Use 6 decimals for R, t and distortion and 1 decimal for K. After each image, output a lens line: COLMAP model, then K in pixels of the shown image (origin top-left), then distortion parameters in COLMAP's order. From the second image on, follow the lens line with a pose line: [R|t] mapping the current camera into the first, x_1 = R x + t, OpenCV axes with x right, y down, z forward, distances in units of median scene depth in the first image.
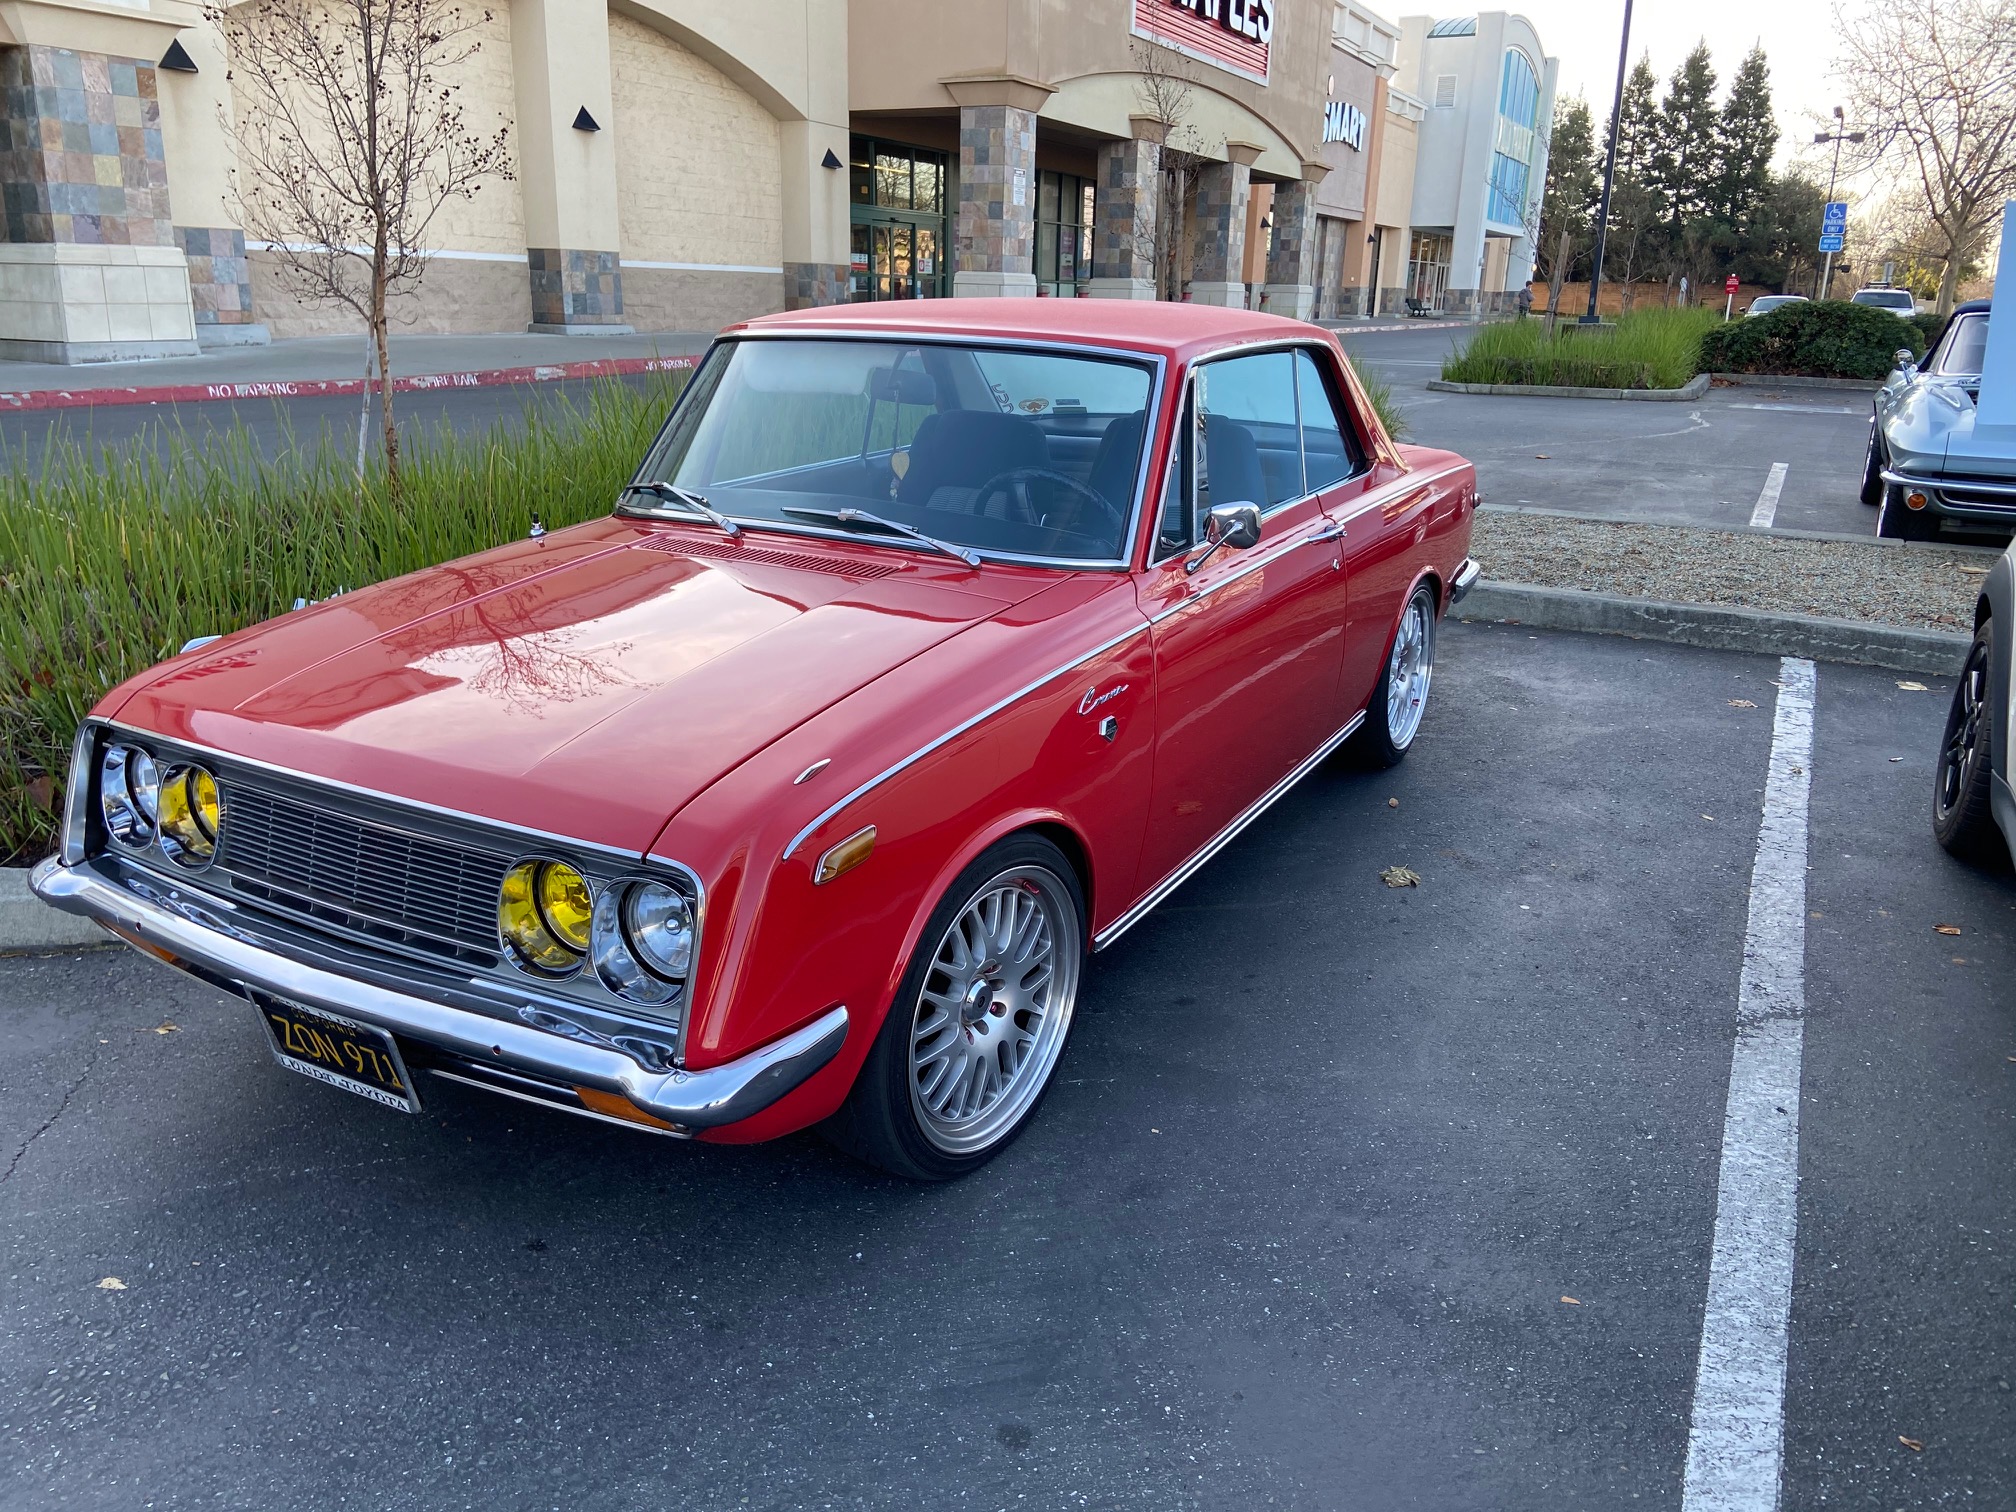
lens RADIAL K [[1522.5, 0, 1002.9], [0, 1522.5, 744.6], [0, 0, 1]] dist [0.091427, -0.098611]
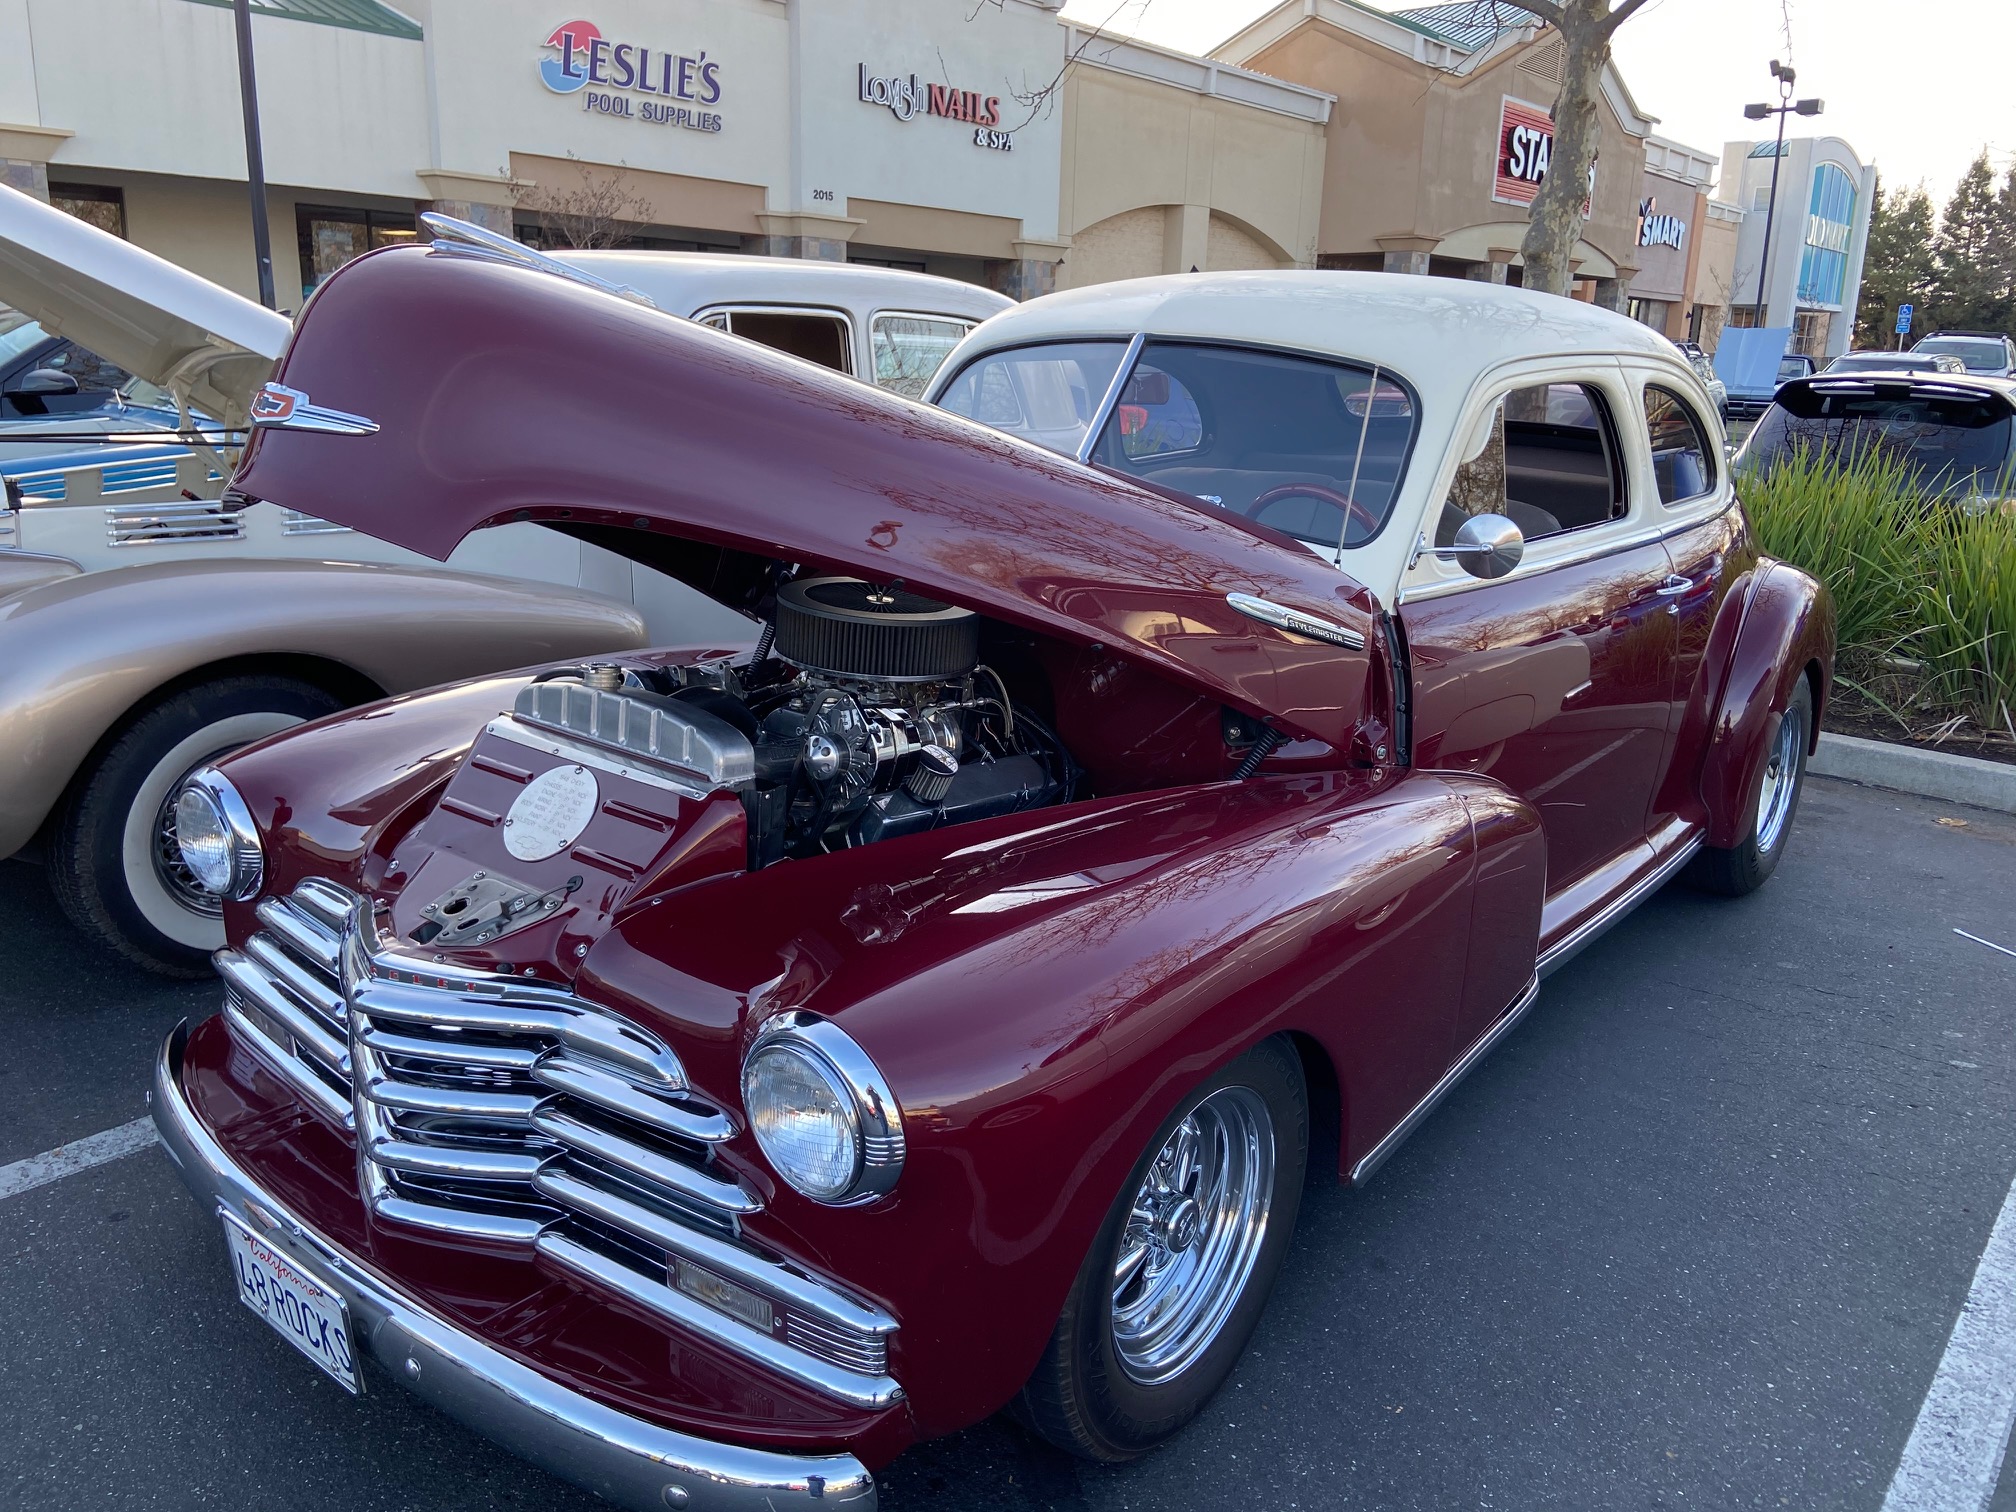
lens RADIAL K [[1522.5, 0, 1002.9], [0, 1522.5, 744.6], [0, 0, 1]] dist [0.091427, -0.098611]
pose [[0.975840, 0.059410, -0.210255, -0.020967], [-0.067742, 0.997169, -0.032643, 0.097197], [0.207720, 0.046098, 0.977102, -0.326066]]
